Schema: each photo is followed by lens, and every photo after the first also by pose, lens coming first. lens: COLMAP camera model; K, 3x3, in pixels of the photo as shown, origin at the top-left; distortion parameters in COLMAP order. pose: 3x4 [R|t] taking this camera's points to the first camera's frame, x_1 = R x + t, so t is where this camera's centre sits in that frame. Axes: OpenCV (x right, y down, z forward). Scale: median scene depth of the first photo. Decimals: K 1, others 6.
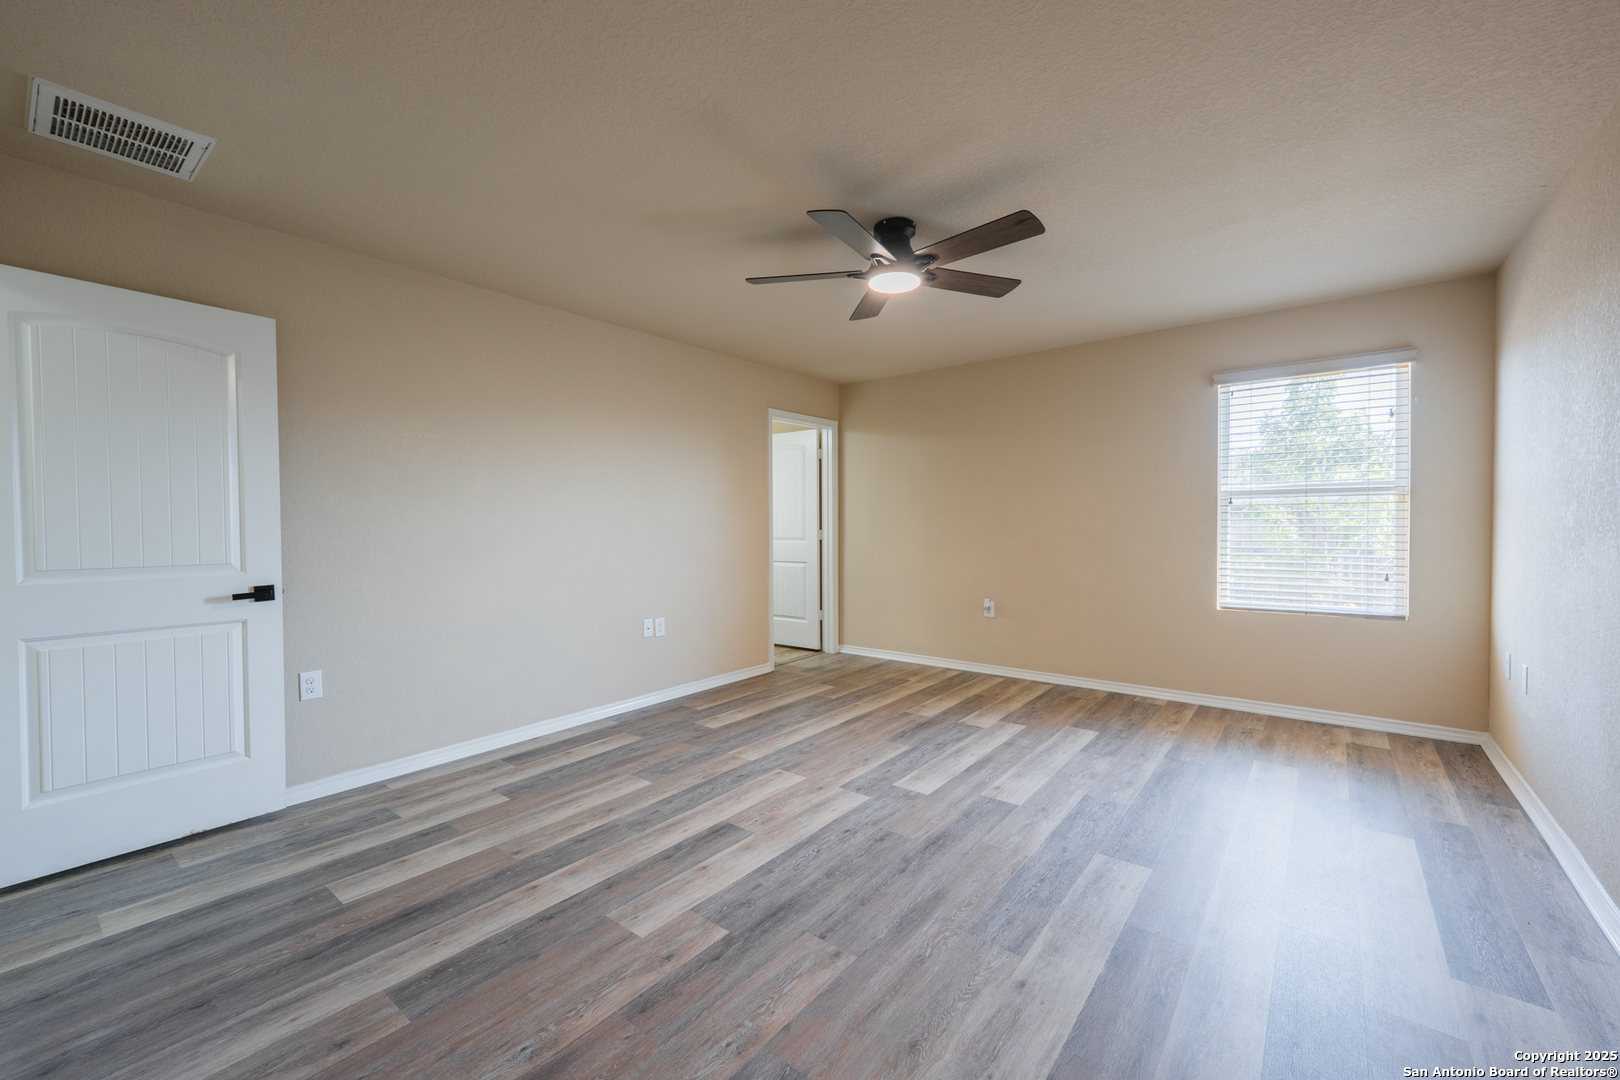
lens RADIAL K [[647.6, 0, 795.6], [0, 647.6, 539.2], [0, 0, 1]] dist [0.007370, -0.000370]
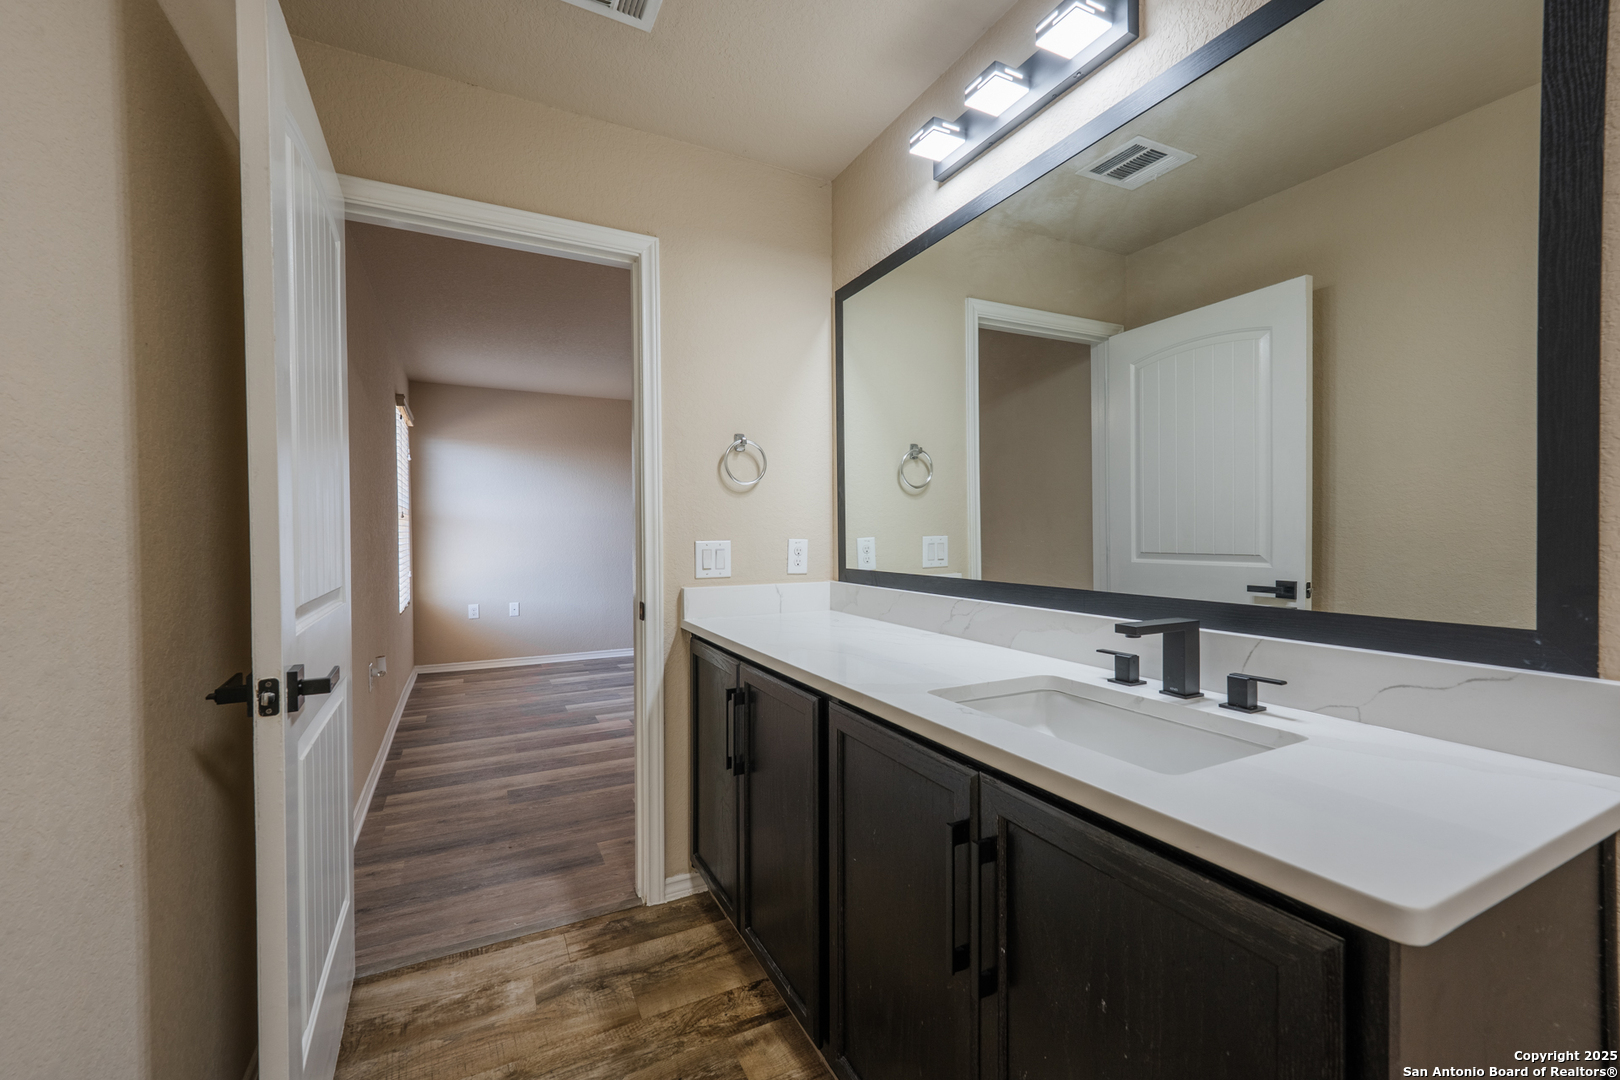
lens RADIAL K [[647.6, 0, 795.6], [0, 647.6, 539.2], [0, 0, 1]] dist [0.007370, -0.000370]
pose [[-0.911320, 0.008061, 0.411621, -0.506127], [0.024126, 0.999136, 0.033849, -0.054650], [-0.410992, 0.040778, -0.910727, 2.248394]]
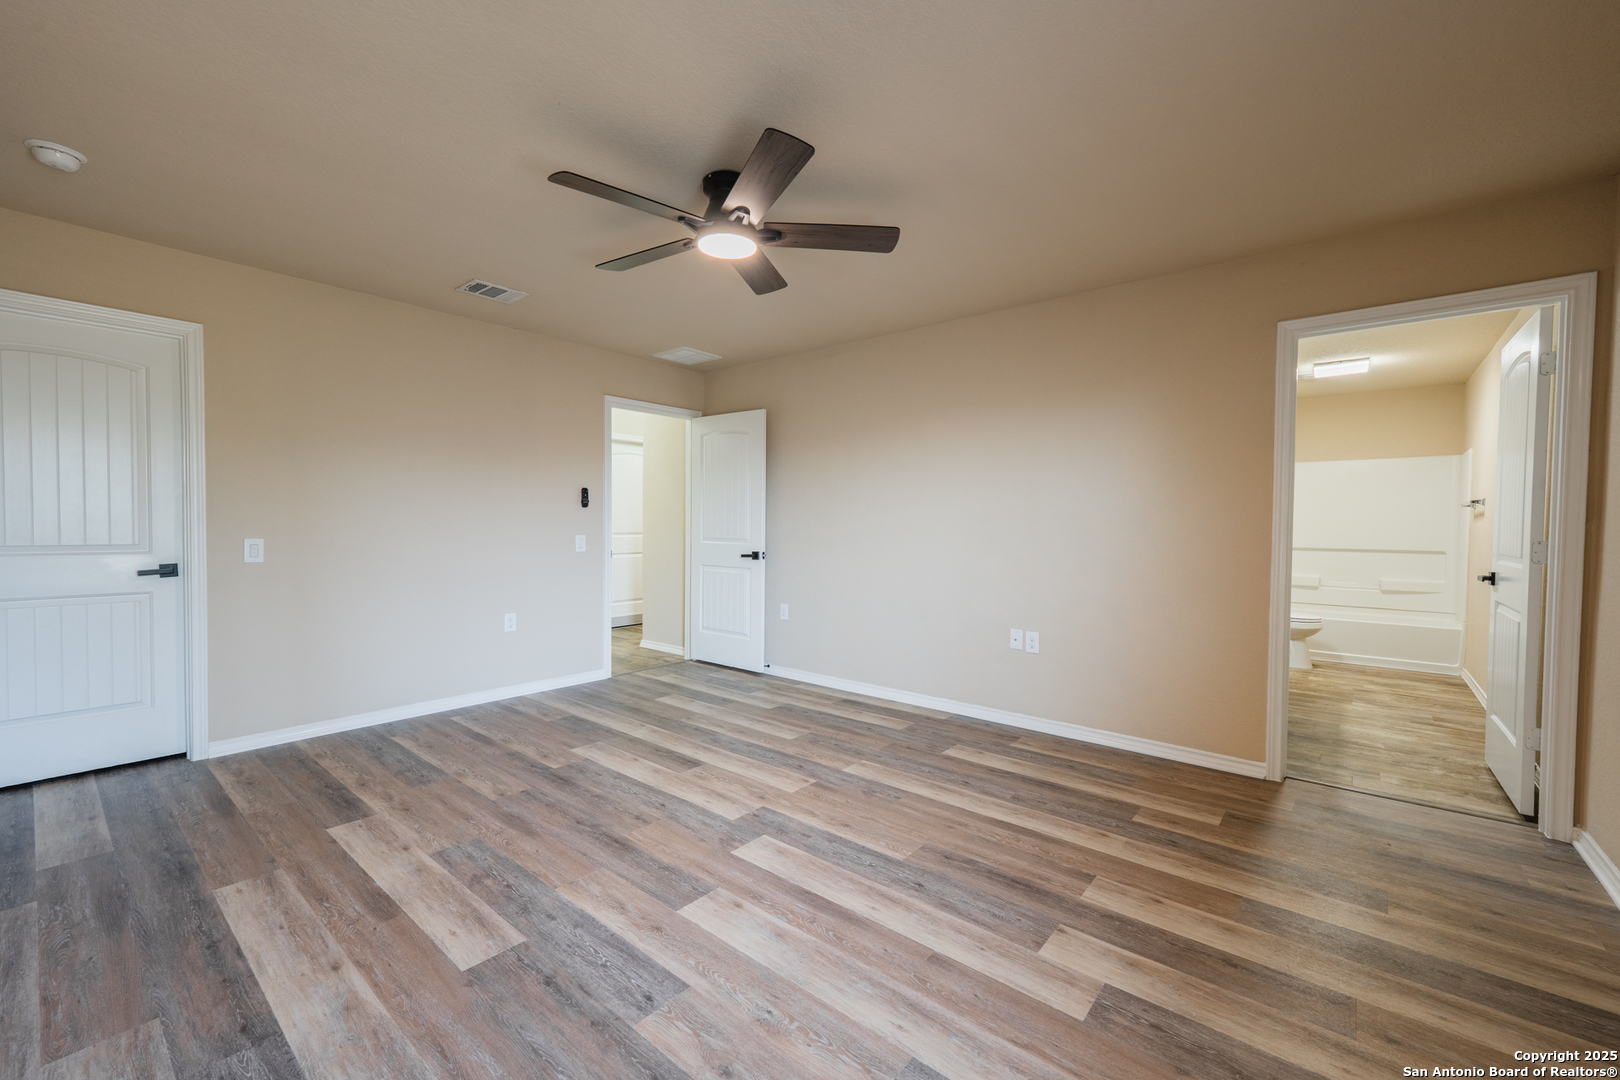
lens RADIAL K [[659.9, 0, 814.4], [0, 659.9, 536.0], [0, 0, 1]] dist [0.008343, -0.000209]
pose [[-0.010240, 0.030203, -0.999491, 0.929181], [-0.031822, 0.999028, 0.030515, -0.032285], [0.999441, 0.032118, -0.009269, 0.995174]]
